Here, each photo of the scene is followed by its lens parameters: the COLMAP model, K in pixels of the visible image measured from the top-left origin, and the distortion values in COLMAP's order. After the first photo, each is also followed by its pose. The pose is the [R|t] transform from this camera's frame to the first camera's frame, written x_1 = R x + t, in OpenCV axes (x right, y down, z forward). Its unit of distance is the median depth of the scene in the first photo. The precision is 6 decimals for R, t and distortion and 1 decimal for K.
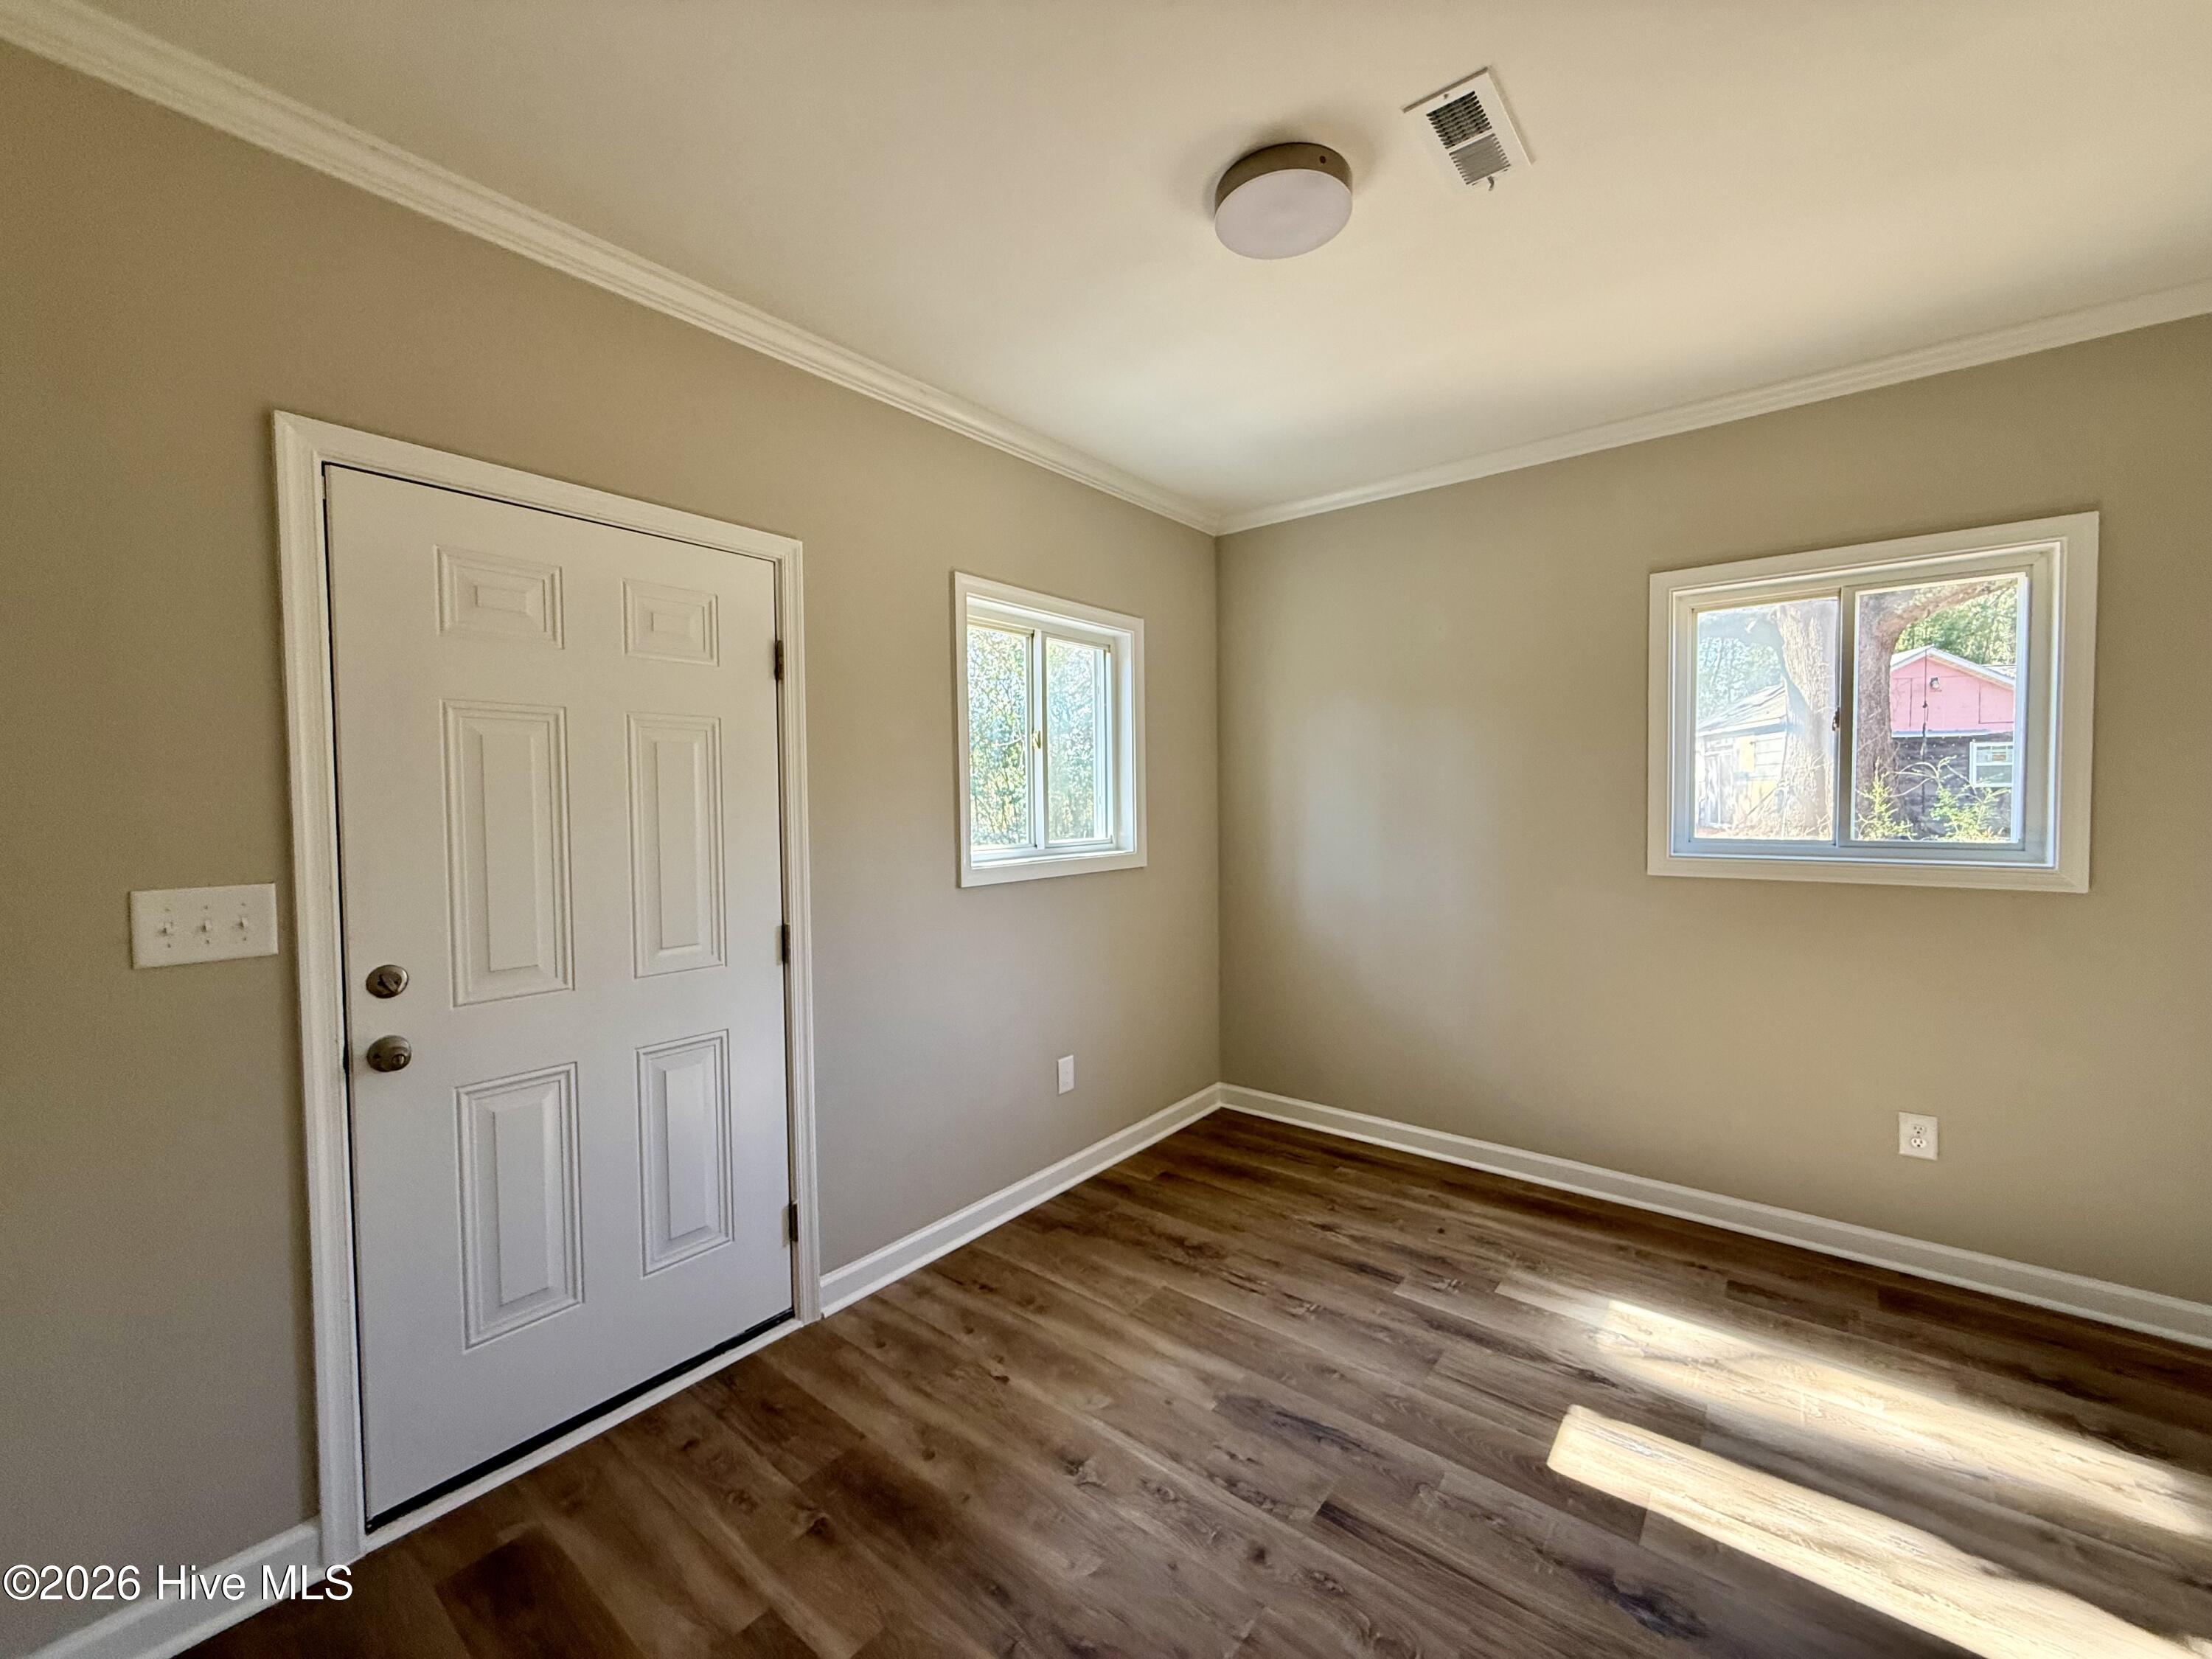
lens RADIAL K [[881.6, 0, 1106.1], [0, 881.6, 835.2], [0, 0, 1]] dist [-0.000551, 0.000412]
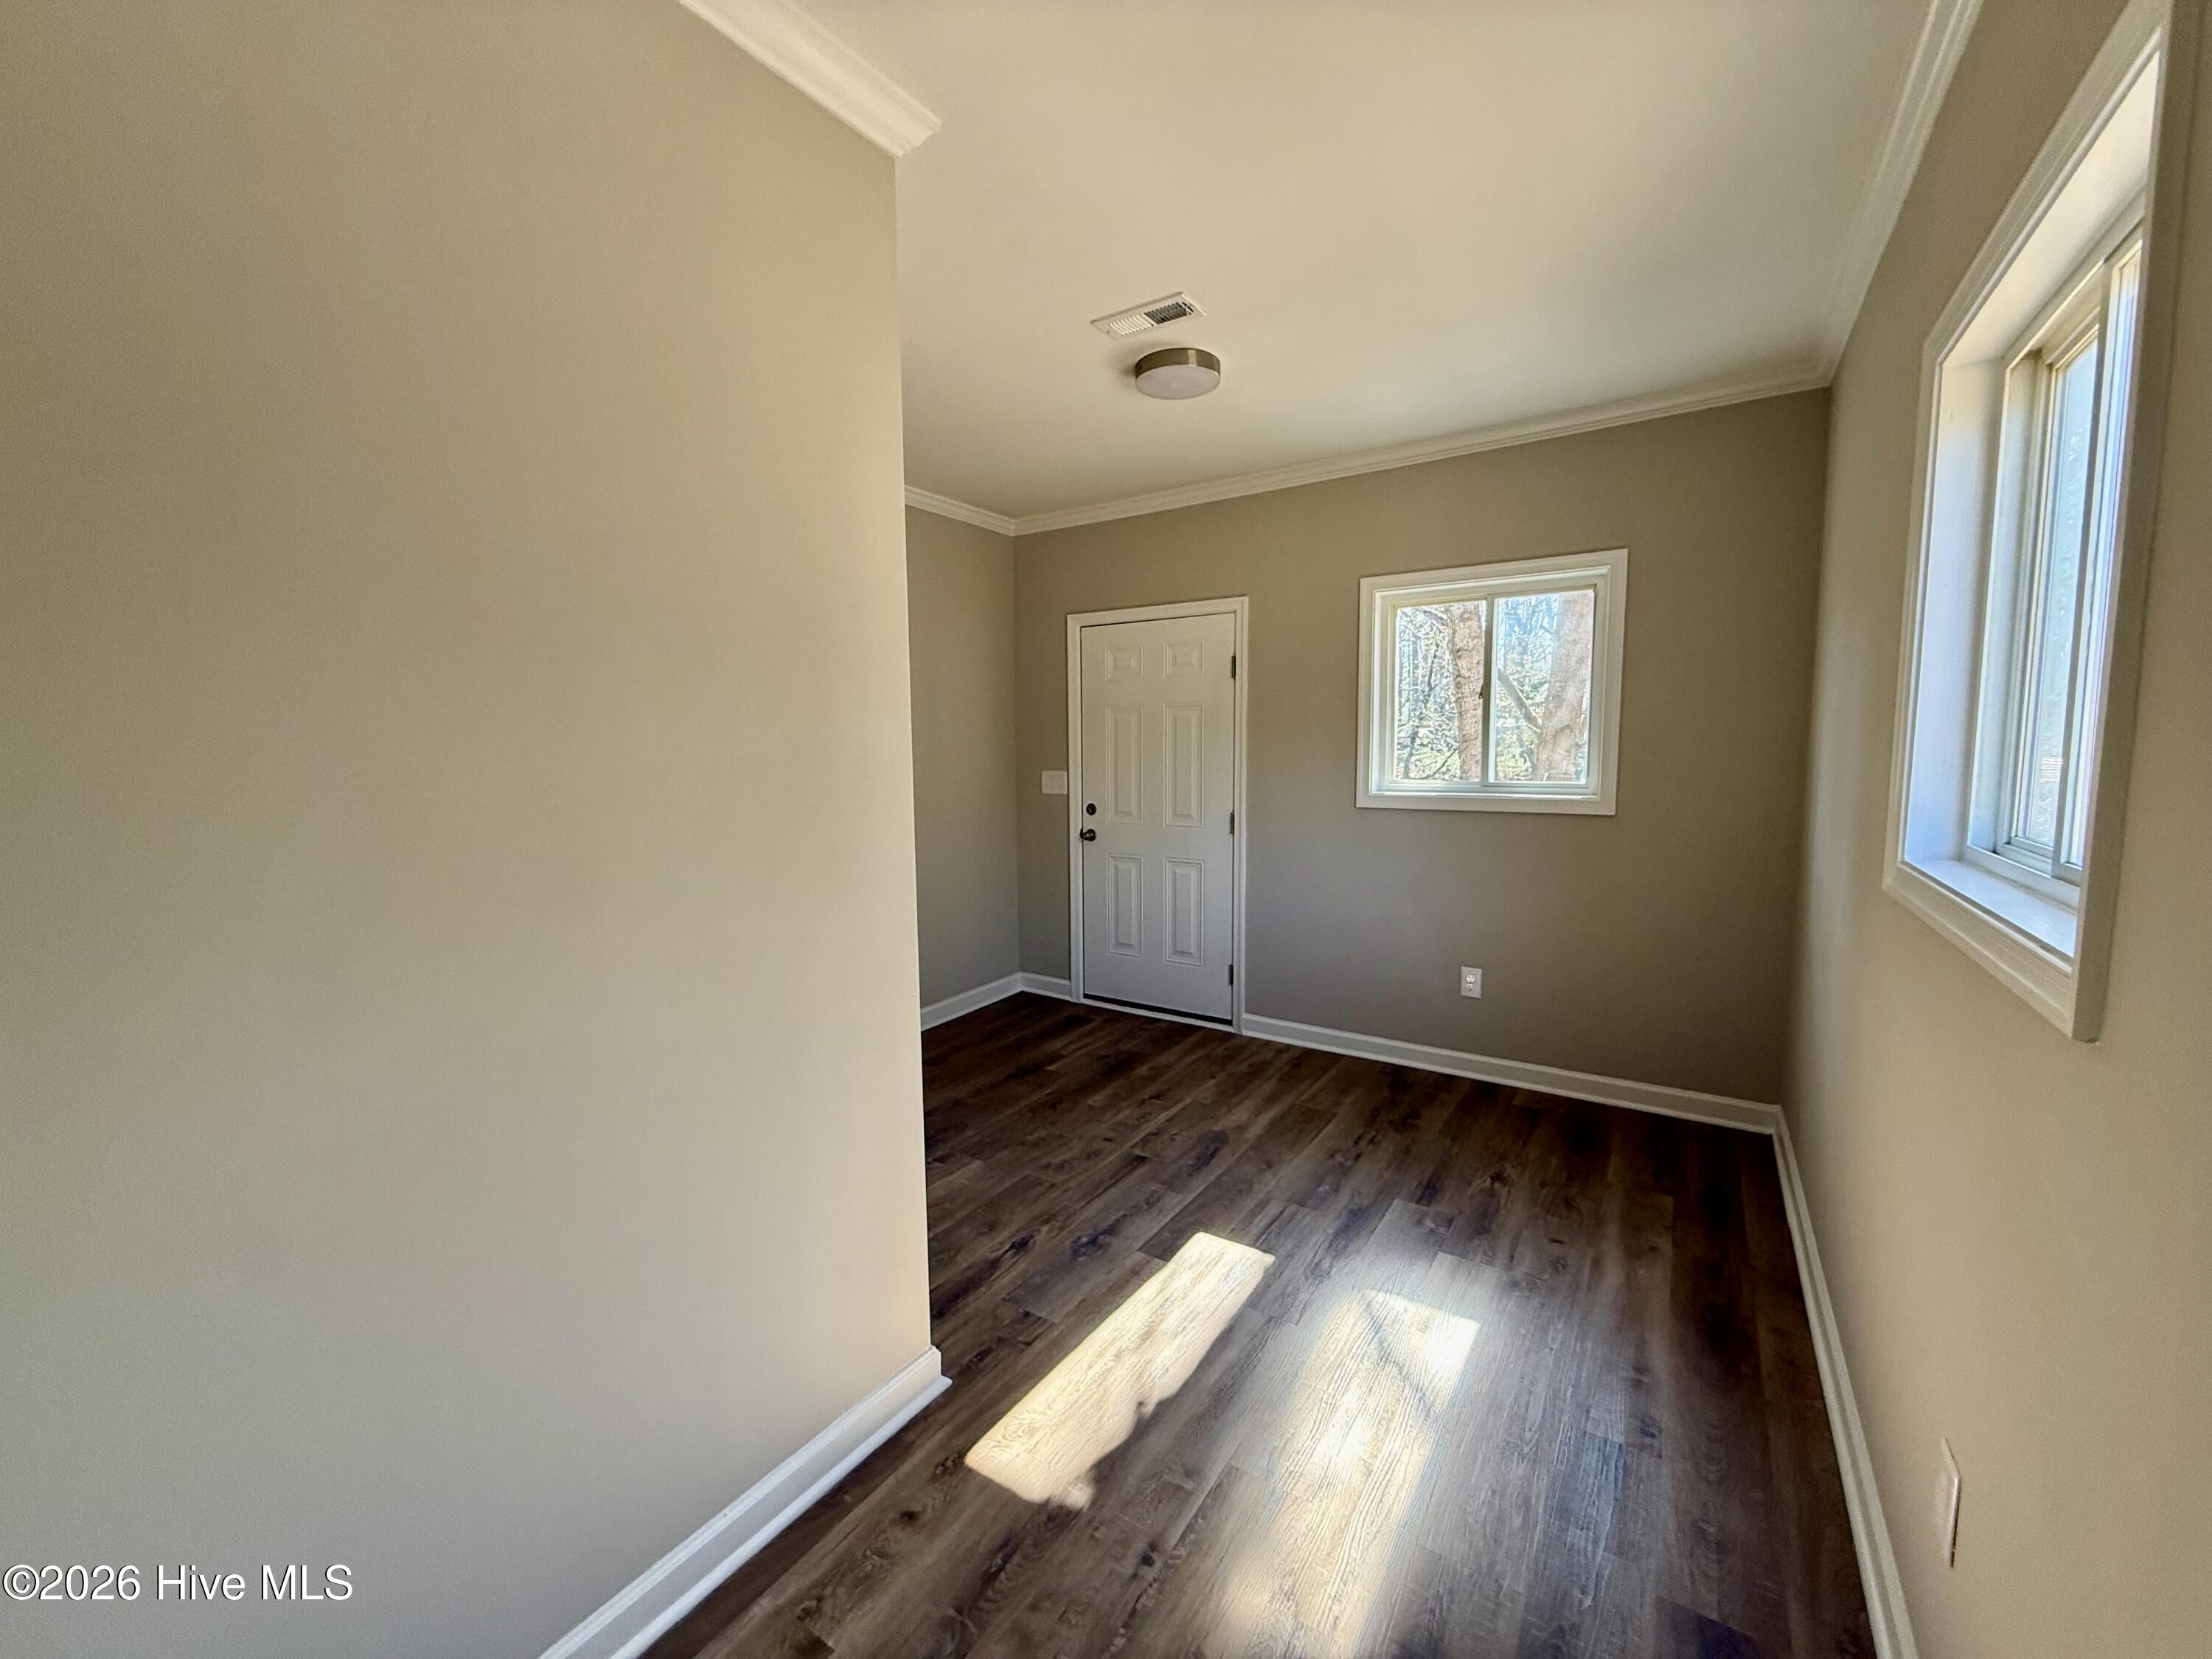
lens RADIAL K [[881.6, 0, 1103.6], [0, 881.6, 824.0], [0, 0, 1]] dist [-0.000551, 0.000412]
pose [[0.094147, 0.099641, -0.990559, 1.472633], [-0.031839, 0.994771, 0.097039, -0.045148], [0.995049, 0.022402, 0.096827, 0.572062]]
